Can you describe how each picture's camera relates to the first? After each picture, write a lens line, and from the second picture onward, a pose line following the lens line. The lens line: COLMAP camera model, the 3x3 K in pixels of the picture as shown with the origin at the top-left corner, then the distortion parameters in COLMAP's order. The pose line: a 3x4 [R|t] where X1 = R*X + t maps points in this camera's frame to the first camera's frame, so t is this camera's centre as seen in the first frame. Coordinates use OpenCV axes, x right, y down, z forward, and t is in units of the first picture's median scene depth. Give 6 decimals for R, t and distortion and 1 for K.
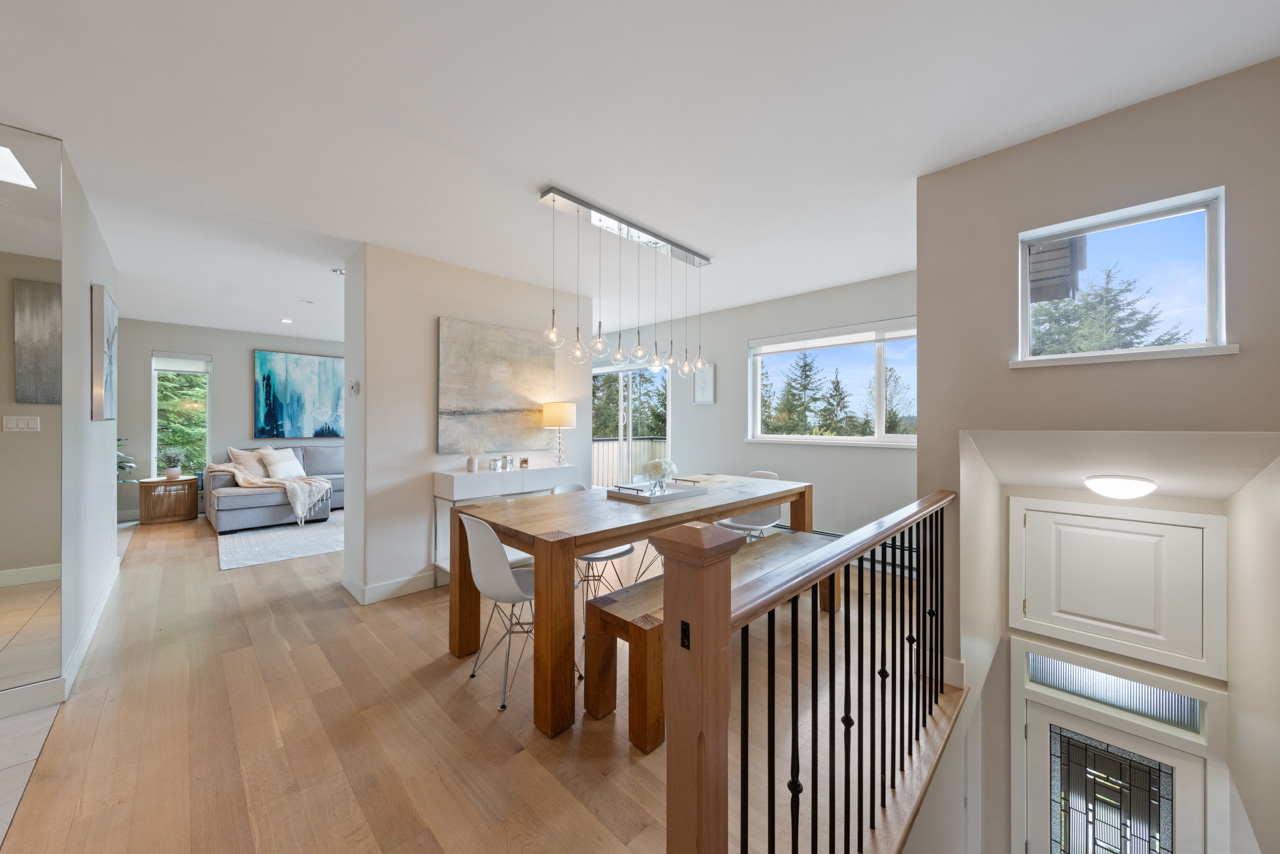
lens RADIAL K [[454.9, 0, 645.2], [0, 454.9, 420.8], [0, 0, 1]] dist [0.002336, -0.000691]
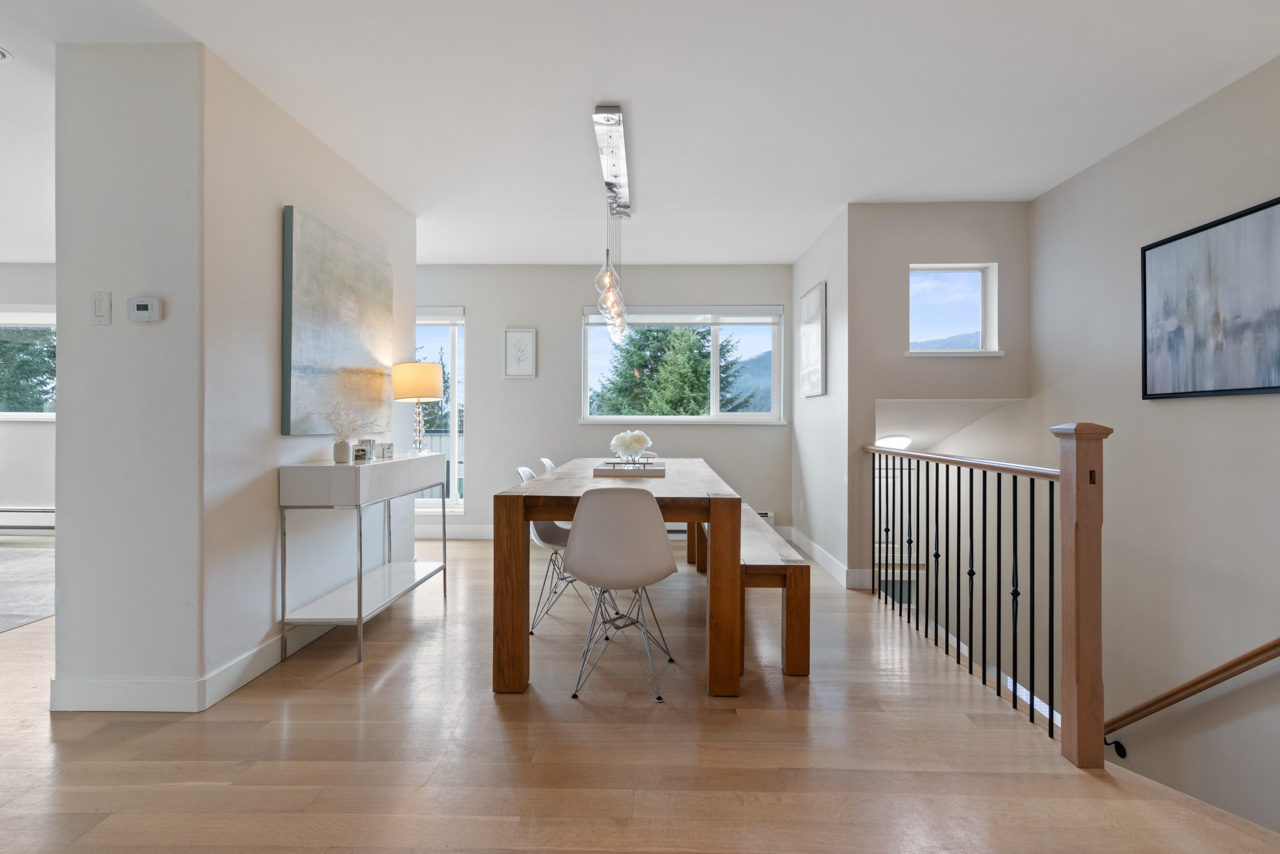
lens RADIAL K [[613.6, 0, 666.8], [0, 613.6, 410.8], [0, 0, 1]] dist [0.004592, 0.000608]
pose [[0.724340, 0.009582, 0.689376, -0.556799], [-0.003282, 0.999940, -0.010450, 0.040542], [-0.689435, 0.005306, 0.724328, 0.063633]]
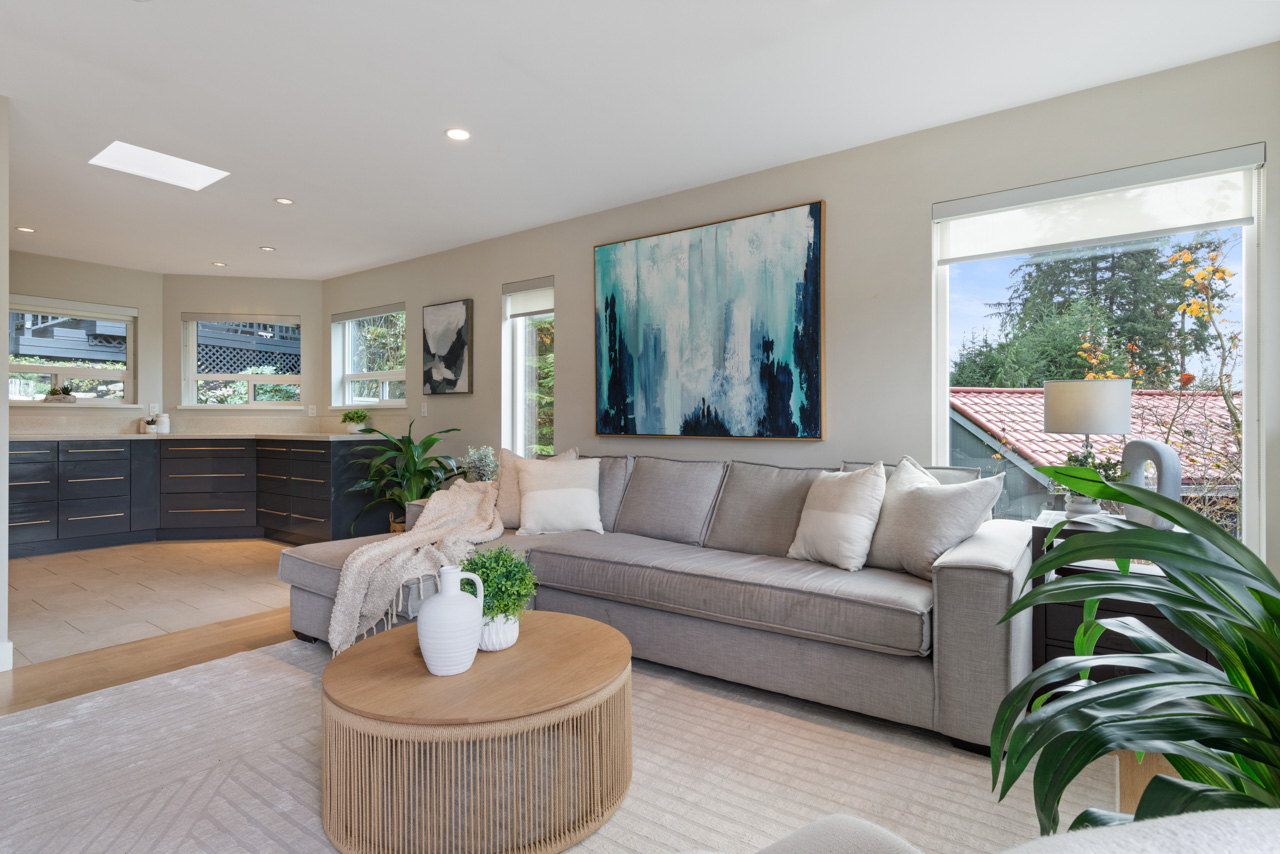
lens RADIAL K [[650.5, 0, 641.6], [0, 650.5, 424.3], [0, 0, 1]] dist [0.008801, -0.001410]
pose [[0.124796, -0.003677, -0.992176, -0.282571], [0.000756, 0.999993, -0.003611, 0.048987], [0.992182, -0.000300, 0.124797, 1.517494]]
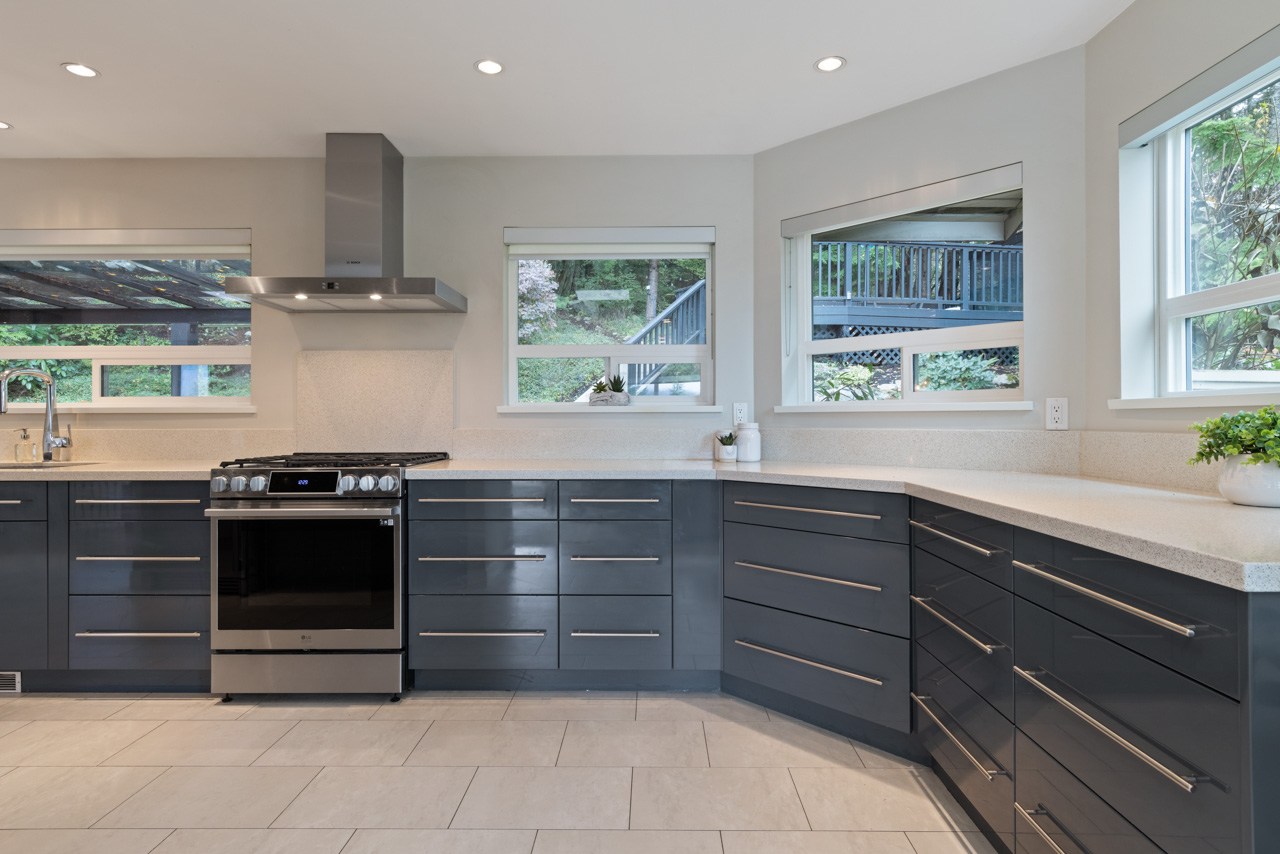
lens RADIAL K [[653.5, 0, 676.0], [0, 653.5, 424.9], [0, 0, 1]] dist [-0.002955, 0.000870]
pose [[-0.720322, 0.007467, -0.693599, -1.330169], [0.002706, 0.999965, 0.007955, 0.014550], [0.693634, 0.003853, -0.720317, 1.097479]]
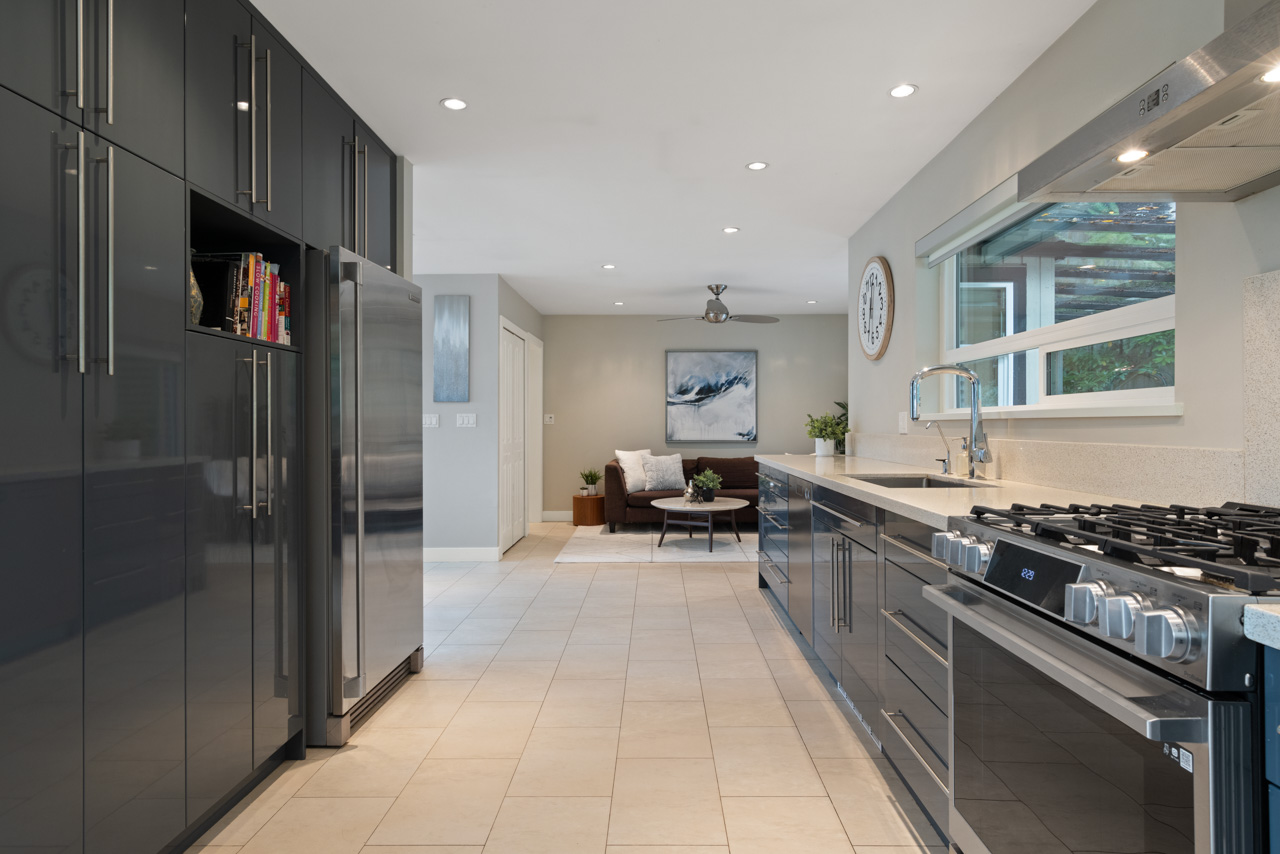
lens RADIAL K [[708.2, 0, 628.8], [0, 708.2, 423.9], [0, 0, 1]] dist [0.045491, -0.000454]
pose [[-0.665956, -0.002850, 0.745986, -1.626728], [-0.004070, 0.999992, 0.000187, 0.010819], [-0.745980, -0.002911, -0.665962, 0.721962]]
